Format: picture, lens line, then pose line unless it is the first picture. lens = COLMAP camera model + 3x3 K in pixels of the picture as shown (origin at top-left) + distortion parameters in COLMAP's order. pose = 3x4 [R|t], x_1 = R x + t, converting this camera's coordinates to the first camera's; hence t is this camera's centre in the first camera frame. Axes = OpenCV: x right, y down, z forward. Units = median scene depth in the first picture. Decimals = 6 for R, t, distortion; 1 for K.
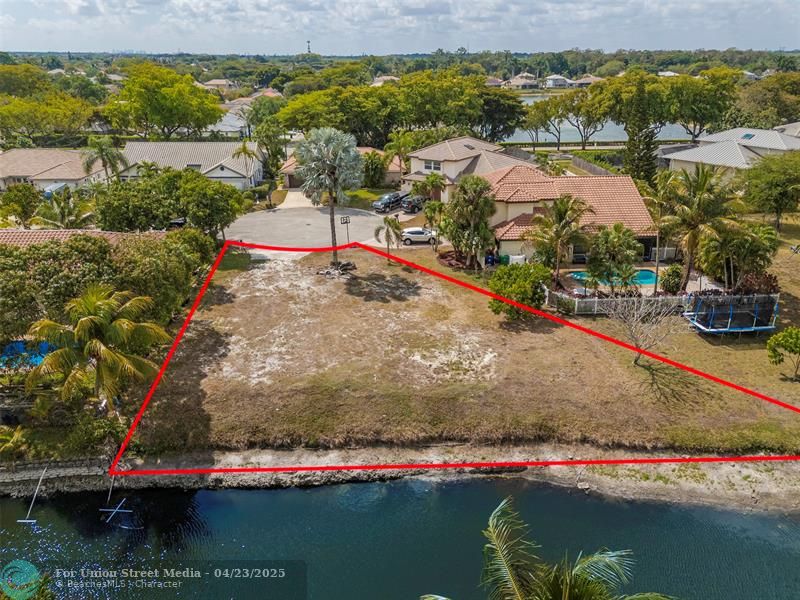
lens RADIAL K [[581.5, 0, 408.4], [0, 581.5, 294.5], [0, 0, 1]] dist [0.115711, -0.088036]
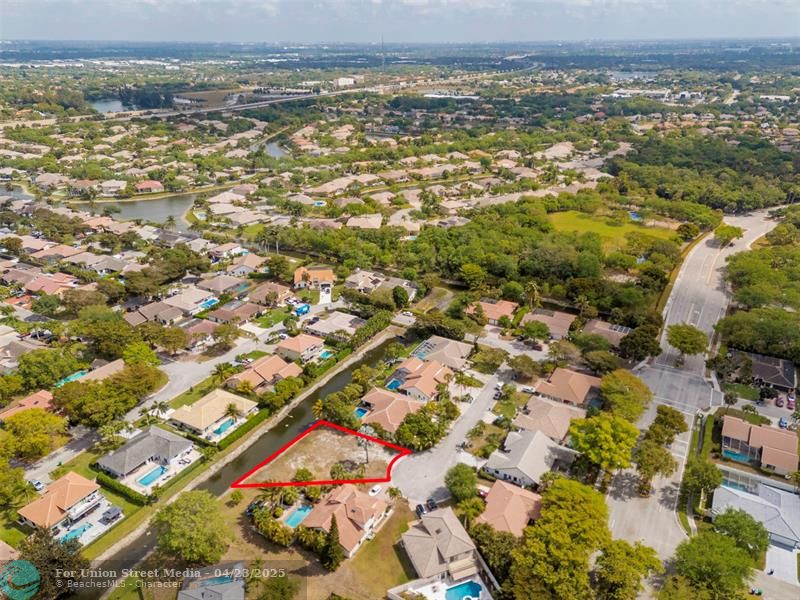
lens RADIAL K [[581.5, 0, 407.4], [0, 581.5, 296.1], [0, 0, 1]] dist [0.115711, -0.088036]
pose [[-0.547699, 0.341953, -0.763606, 2.785988], [-0.310400, 0.764490, 0.564984, -3.882809], [0.776967, 0.546465, -0.312568, 2.515163]]
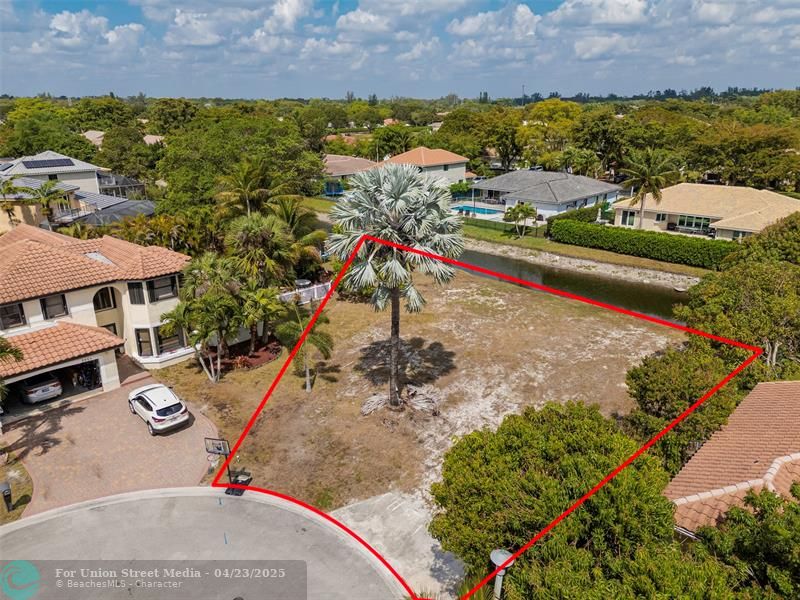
lens RADIAL K [[581.5, 0, 401.8], [0, 581.5, 303.1], [0, 0, 1]] dist [0.115711, -0.088036]
pose [[-0.673056, -0.233251, 0.701848, -0.737478], [0.285481, 0.793486, 0.537476, -0.633484], [-0.682273, 0.562115, -0.467471, 1.814815]]
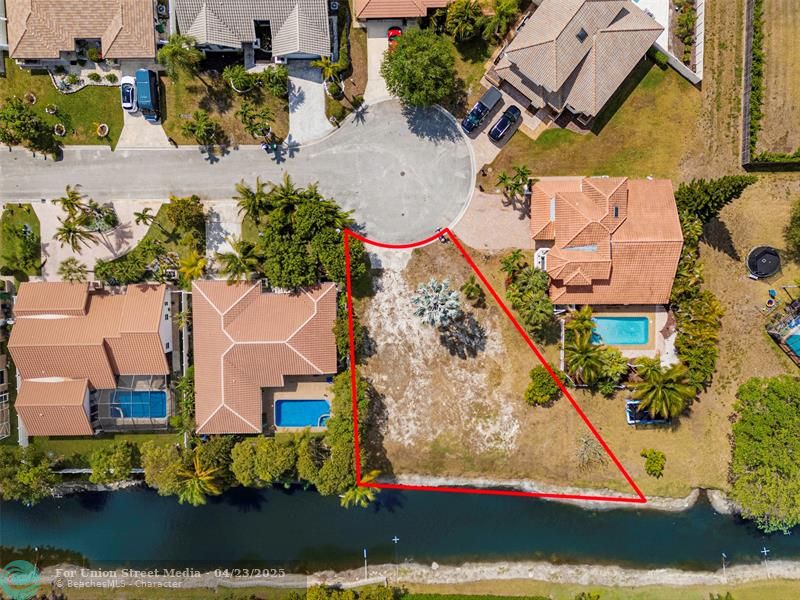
lens RADIAL K [[581.5, 0, 399.9], [0, 581.5, 298.0], [0, 0, 1]] dist [0.115711, -0.088036]
pose [[0.998349, 0.056029, -0.012655, -0.290308], [-0.005865, 0.318588, 0.947875, -2.177843], [0.057140, -0.946236, 0.318391, 0.805780]]
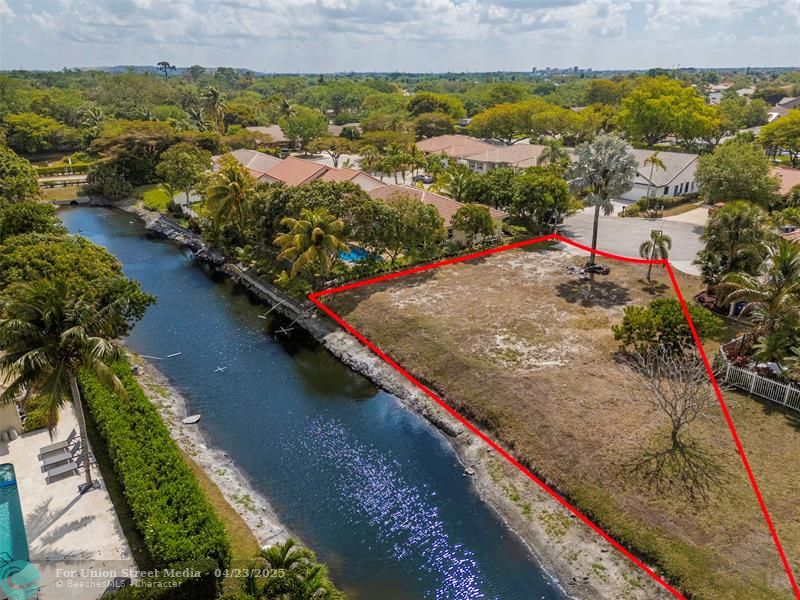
lens RADIAL K [[581.5, 0, 403.2], [0, 581.5, 301.6], [0, 0, 1]] dist [0.115711, -0.088036]
pose [[0.533361, 0.304622, -0.789134, 0.816970], [-0.315126, 0.937307, 0.148832, -0.064480], [0.784998, 0.169296, 0.595917, 0.200239]]
